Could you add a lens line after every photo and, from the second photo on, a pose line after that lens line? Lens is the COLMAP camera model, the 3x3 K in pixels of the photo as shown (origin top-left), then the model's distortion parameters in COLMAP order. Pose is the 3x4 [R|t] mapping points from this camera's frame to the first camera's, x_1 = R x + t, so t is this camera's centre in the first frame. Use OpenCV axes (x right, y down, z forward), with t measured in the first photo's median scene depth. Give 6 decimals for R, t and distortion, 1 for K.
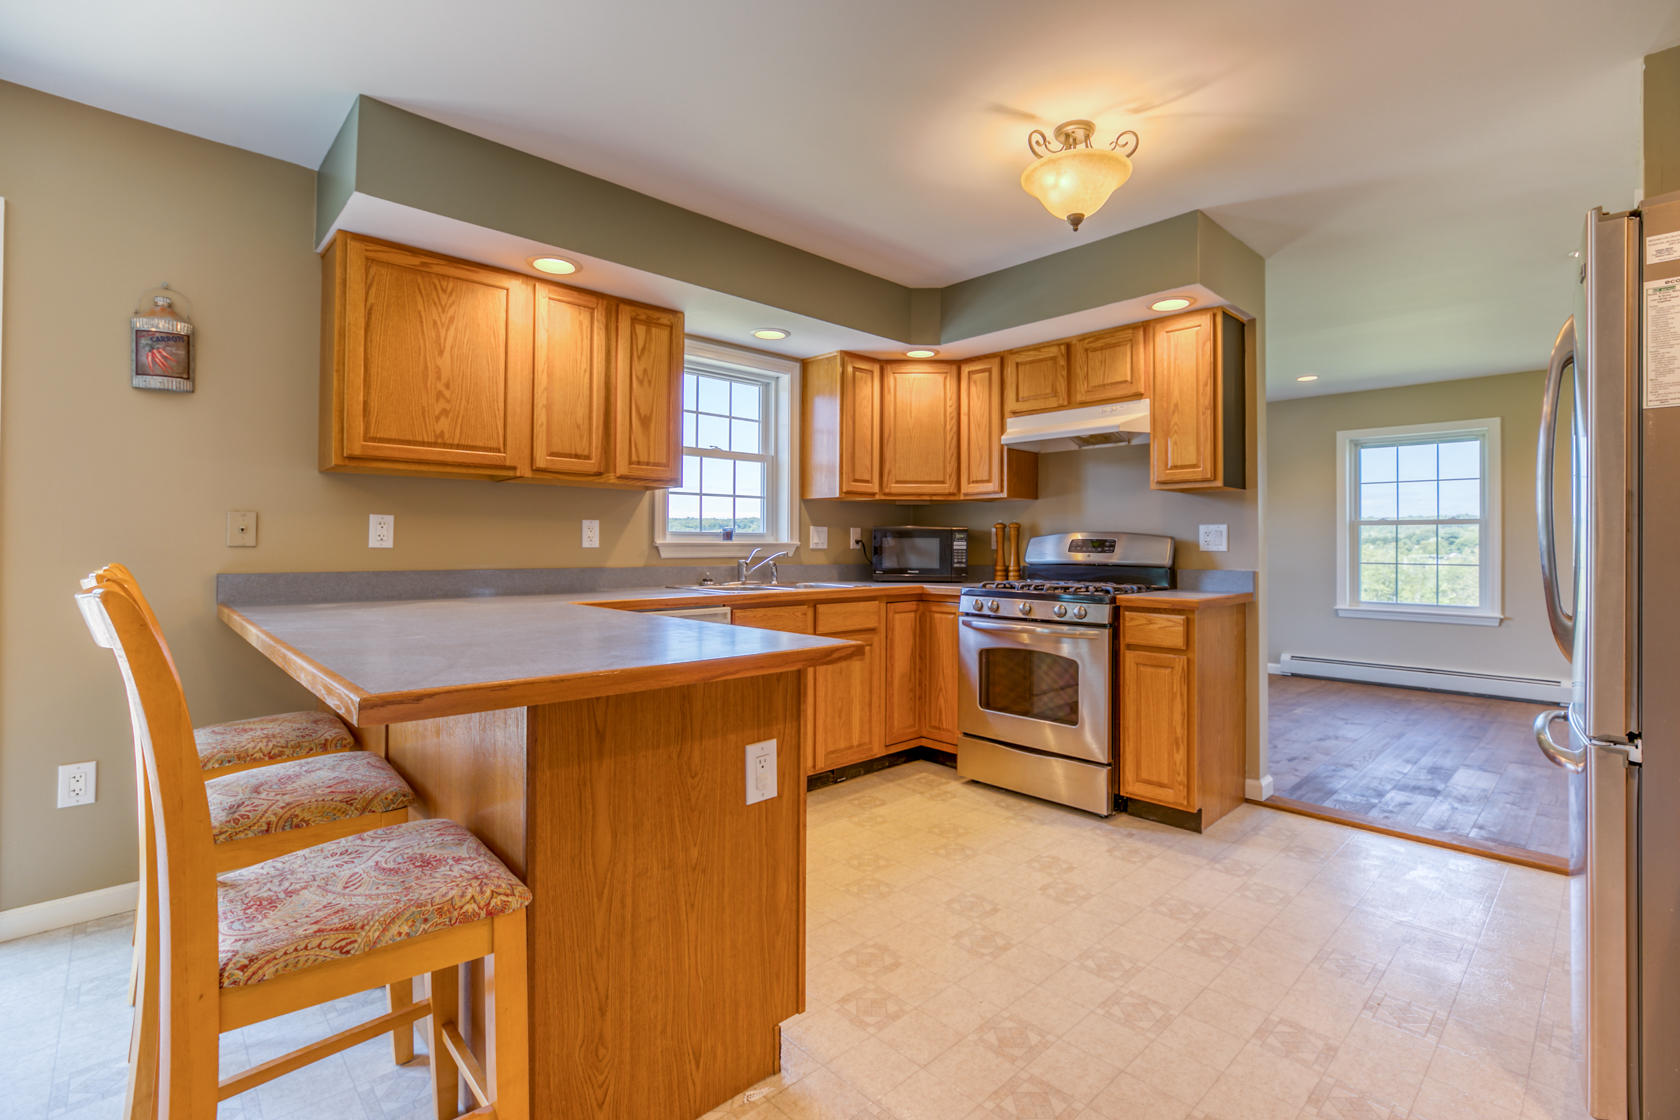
lens RADIAL K [[761.6, 0, 839.5], [0, 761.6, 527.1], [0, 0, 1]] dist [-0.014687, 0.001127]
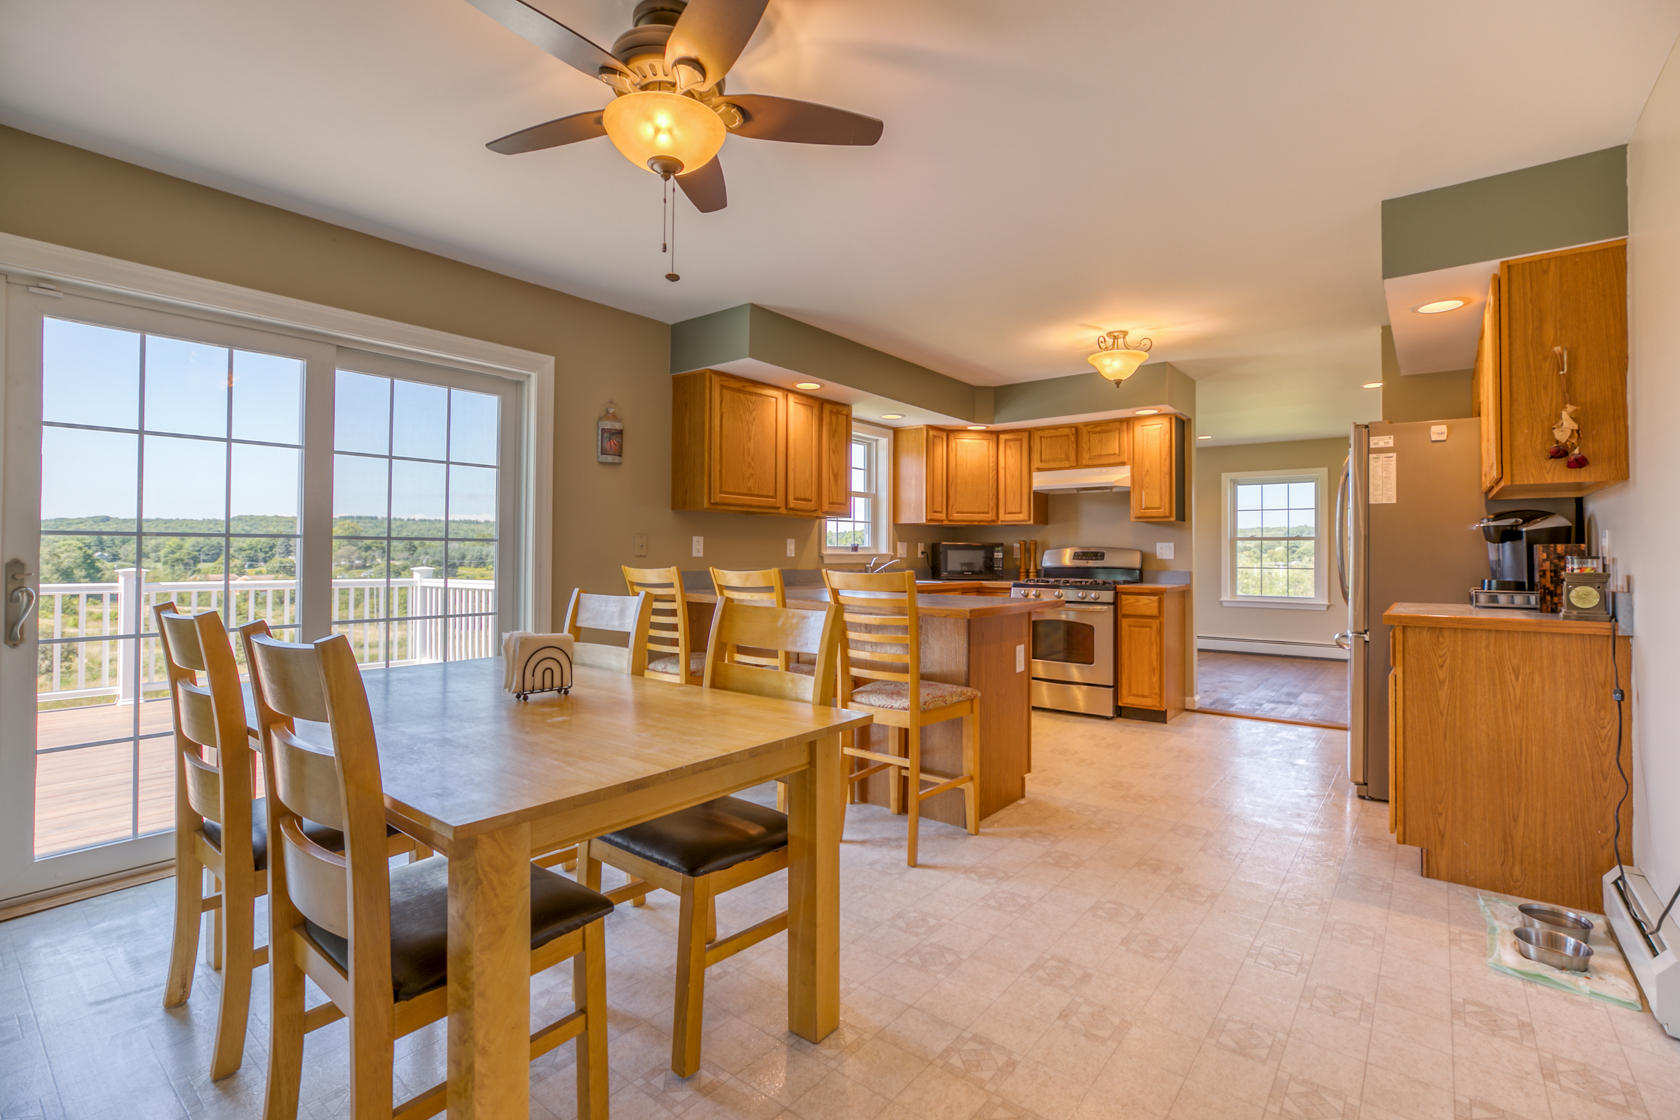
lens RADIAL K [[761.6, 0, 839.5], [0, 761.6, 527.1], [0, 0, 1]] dist [-0.014687, 0.001127]
pose [[0.990017, 0.006243, 0.140808, -0.411801], [-0.004677, 0.999923, -0.011452, -0.014390], [-0.140868, 0.010679, 0.989971, -0.494473]]
